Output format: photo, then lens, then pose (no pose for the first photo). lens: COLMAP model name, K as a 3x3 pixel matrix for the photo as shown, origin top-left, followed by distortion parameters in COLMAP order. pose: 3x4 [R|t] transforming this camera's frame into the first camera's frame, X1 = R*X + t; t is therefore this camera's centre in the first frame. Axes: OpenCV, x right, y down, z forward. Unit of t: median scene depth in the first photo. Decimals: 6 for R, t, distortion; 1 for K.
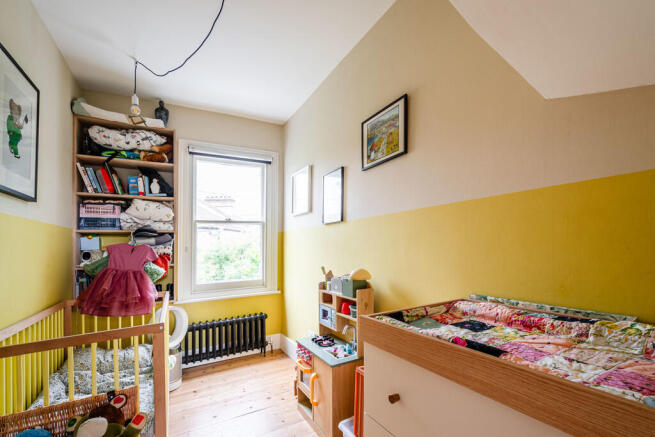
lens RADIAL K [[291.9, 0, 330.6], [0, 291.9, 231.3], [0, 0, 1]] dist [-0.002520, 0.000270]
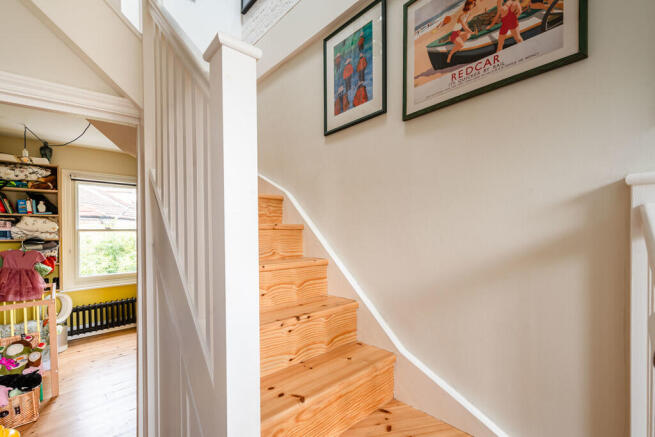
lens RADIAL K [[291.9, 0, 330.6], [0, 291.9, 231.3], [0, 0, 1]] dist [-0.002520, 0.000270]
pose [[0.965254, 0.008916, 0.261161, 0.347513], [-0.020671, 0.998891, 0.042301, -0.126053], [-0.260494, -0.046230, 0.964368, -0.670259]]
